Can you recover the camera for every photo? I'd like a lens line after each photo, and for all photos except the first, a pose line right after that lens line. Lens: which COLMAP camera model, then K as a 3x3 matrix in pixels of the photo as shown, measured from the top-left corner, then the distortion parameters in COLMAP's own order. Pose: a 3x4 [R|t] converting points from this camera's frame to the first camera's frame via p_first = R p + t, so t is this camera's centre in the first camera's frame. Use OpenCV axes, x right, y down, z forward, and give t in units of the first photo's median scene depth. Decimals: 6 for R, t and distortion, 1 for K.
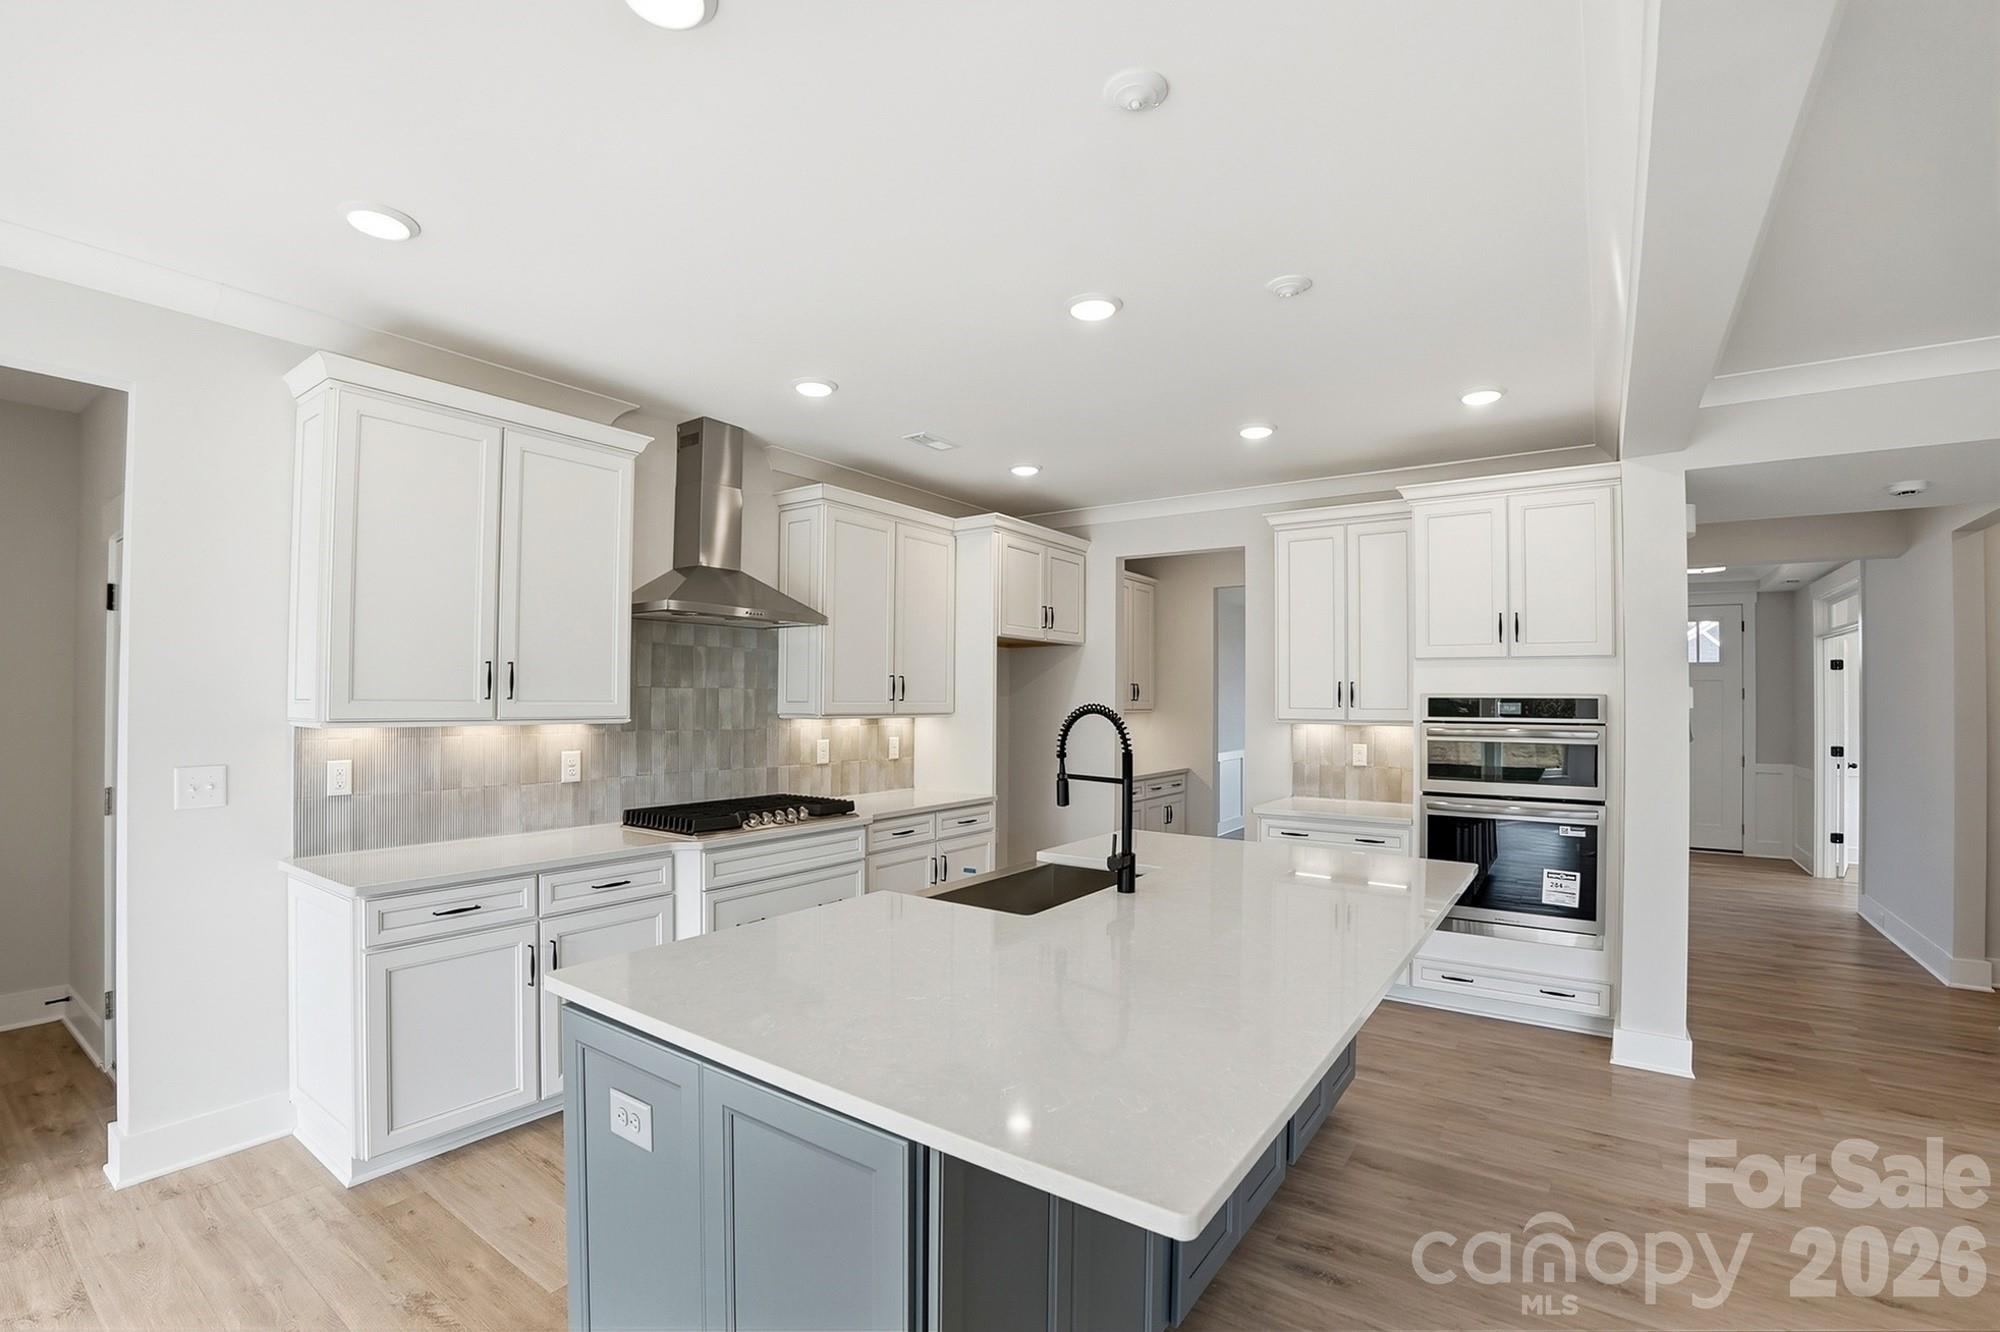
lens RADIAL K [[887.6, 0, 992.8], [0, 887.6, 676.9], [0, 0, 1]] dist [-0.070484, 0.017386]
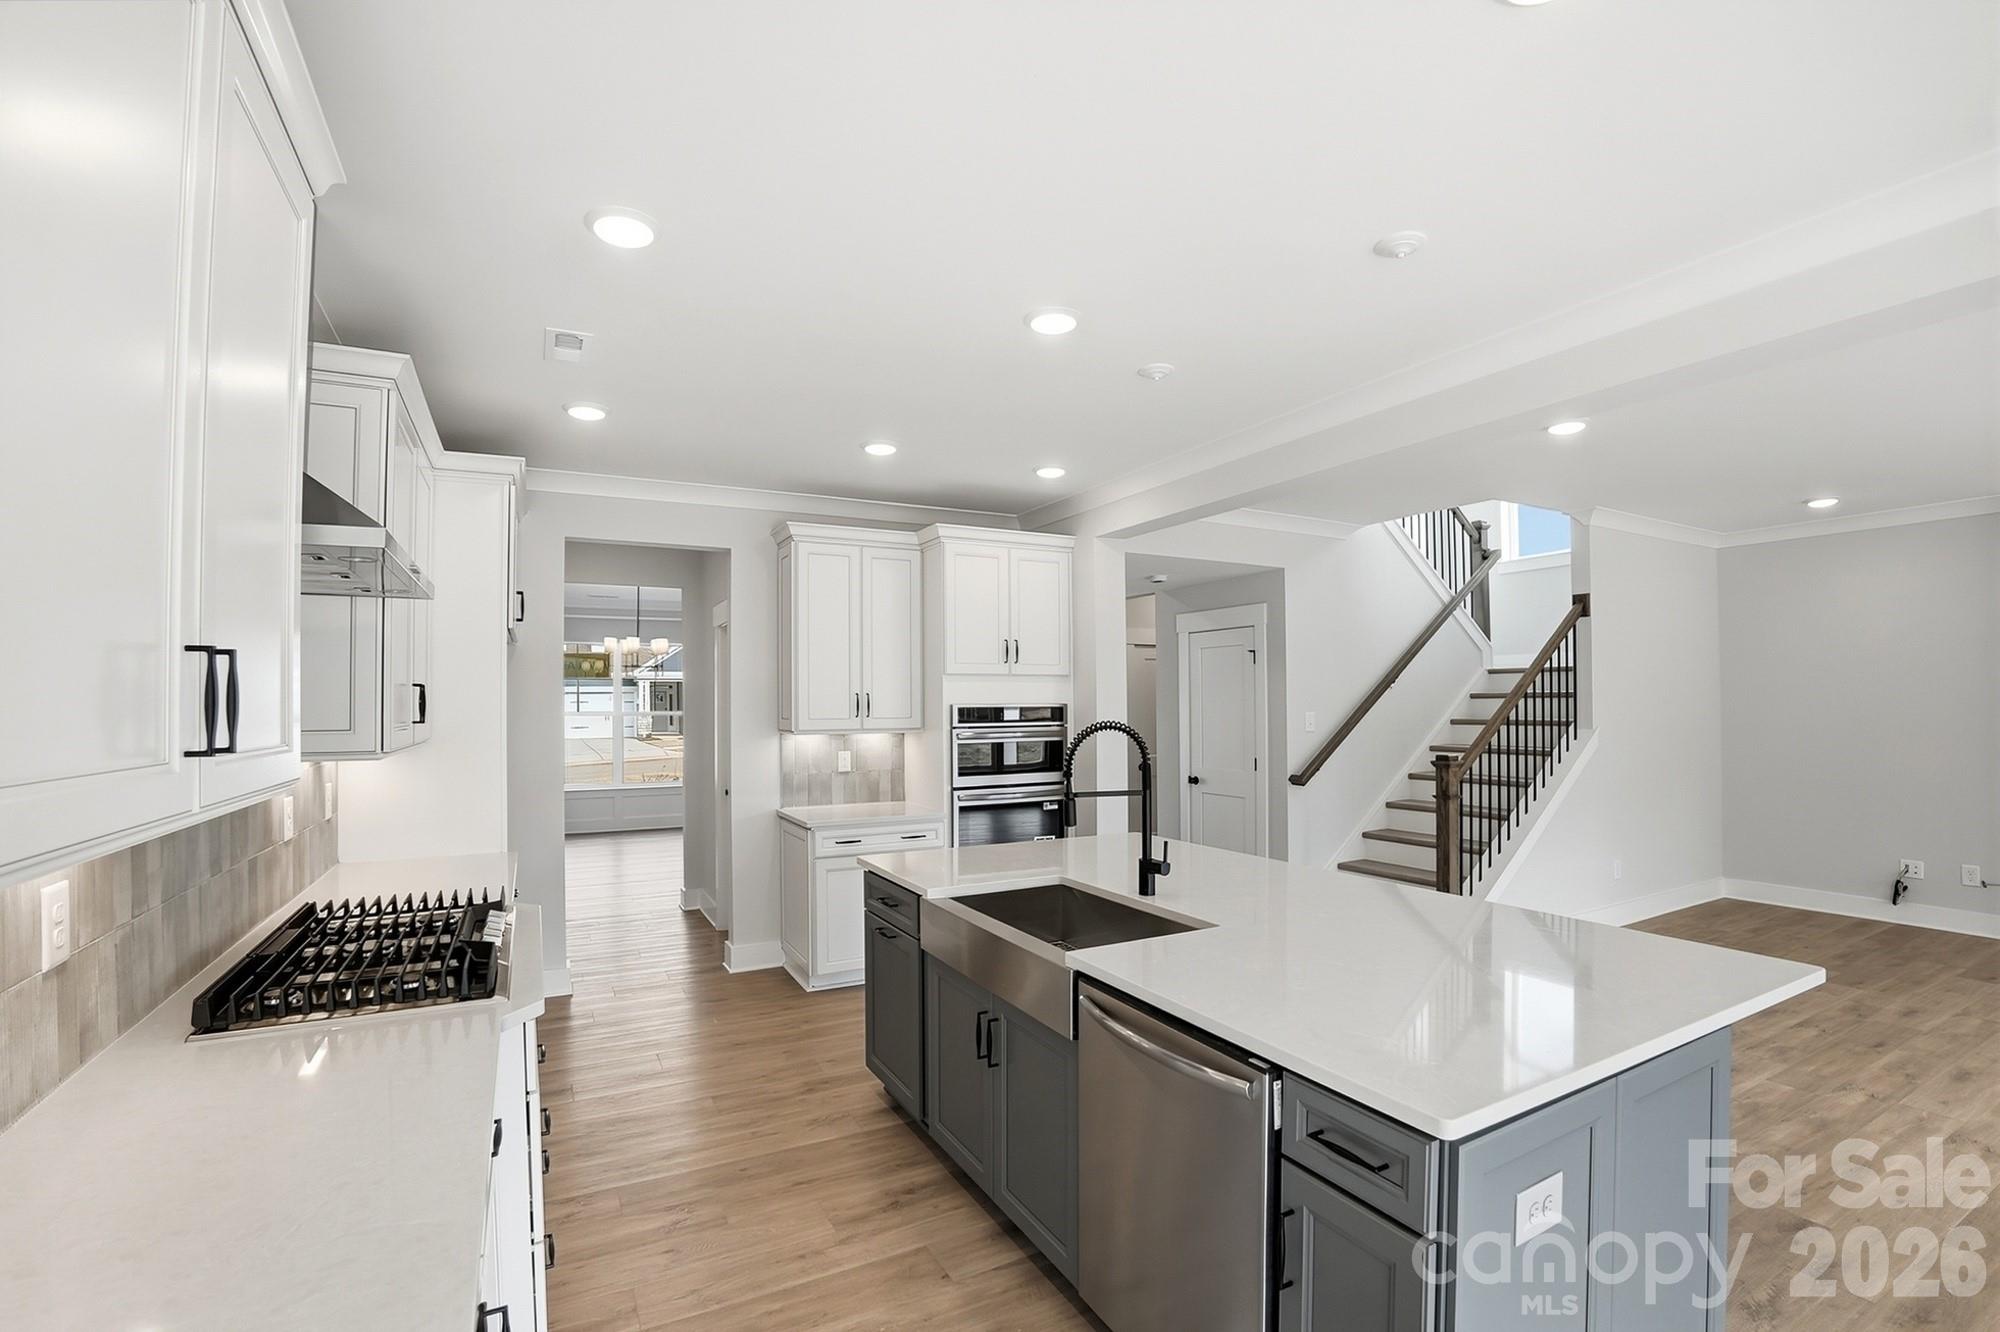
lens RADIAL K [[887.6, 0, 992.8], [0, 887.6, 676.9], [0, 0, 1]] dist [-0.070484, 0.017386]
pose [[0.450142, 0.015487, 0.892823, -0.559035], [-0.011349, 0.999868, -0.011622, -0.004215], [-0.892885, -0.004901, 0.450259, 0.427468]]
